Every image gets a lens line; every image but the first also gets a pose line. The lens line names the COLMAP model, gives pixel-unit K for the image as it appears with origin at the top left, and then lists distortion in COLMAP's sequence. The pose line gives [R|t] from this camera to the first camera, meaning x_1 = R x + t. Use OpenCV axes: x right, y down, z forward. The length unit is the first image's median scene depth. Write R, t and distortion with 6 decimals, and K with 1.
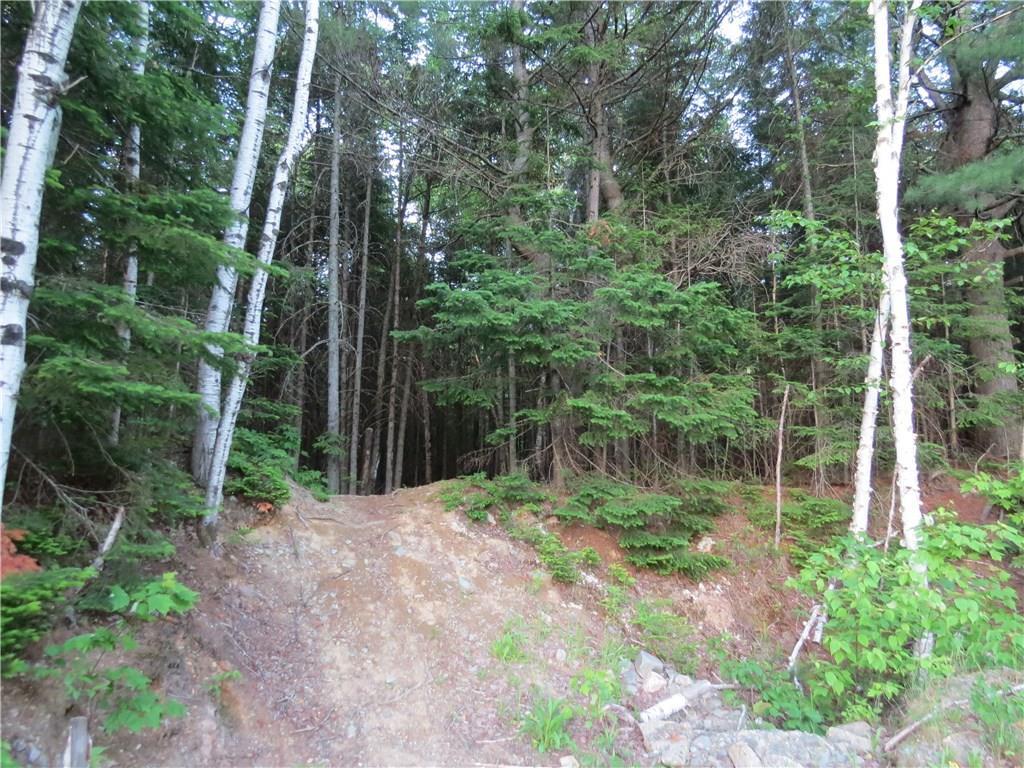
lens RADIAL K [[722.9, 0, 512.7], [0, 722.9, 384.0], [0, 0, 1]] dist [-0.004840, -0.001147]
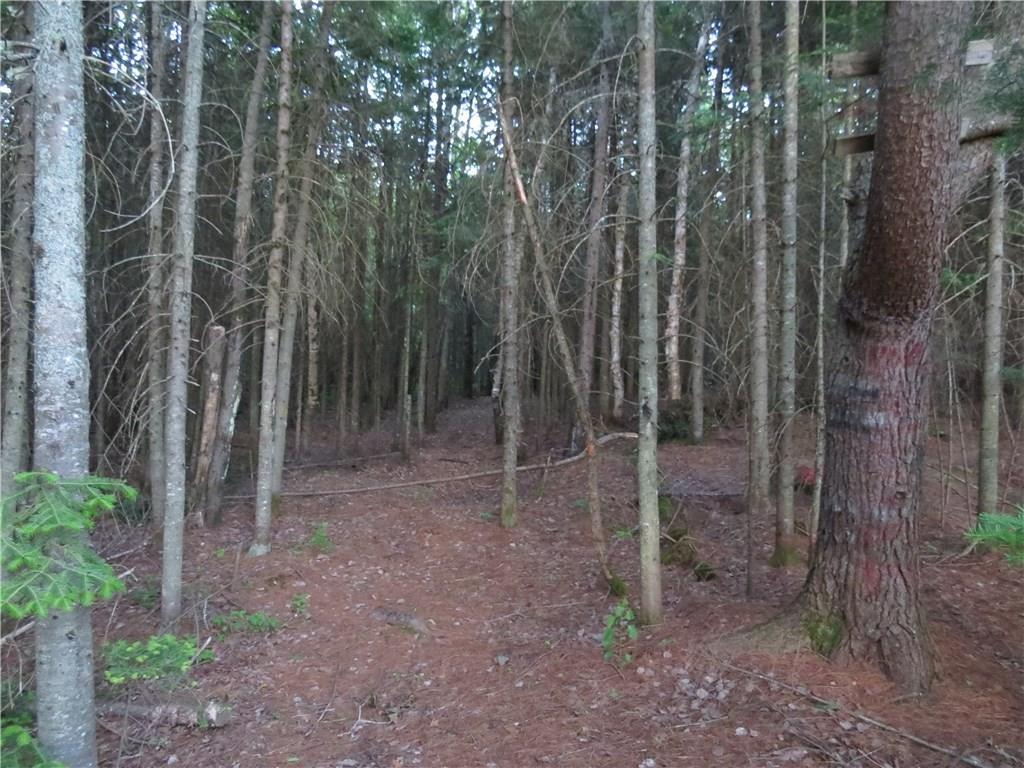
lens RADIAL K [[722.9, 0, 511.0], [0, 722.9, 384.3], [0, 0, 1]] dist [-0.004840, -0.001147]
pose [[0.979786, 0.034017, 0.197134, -0.108034], [-0.072185, 0.979164, 0.189811, -0.007598], [-0.186569, -0.200204, 0.961827, 0.531142]]
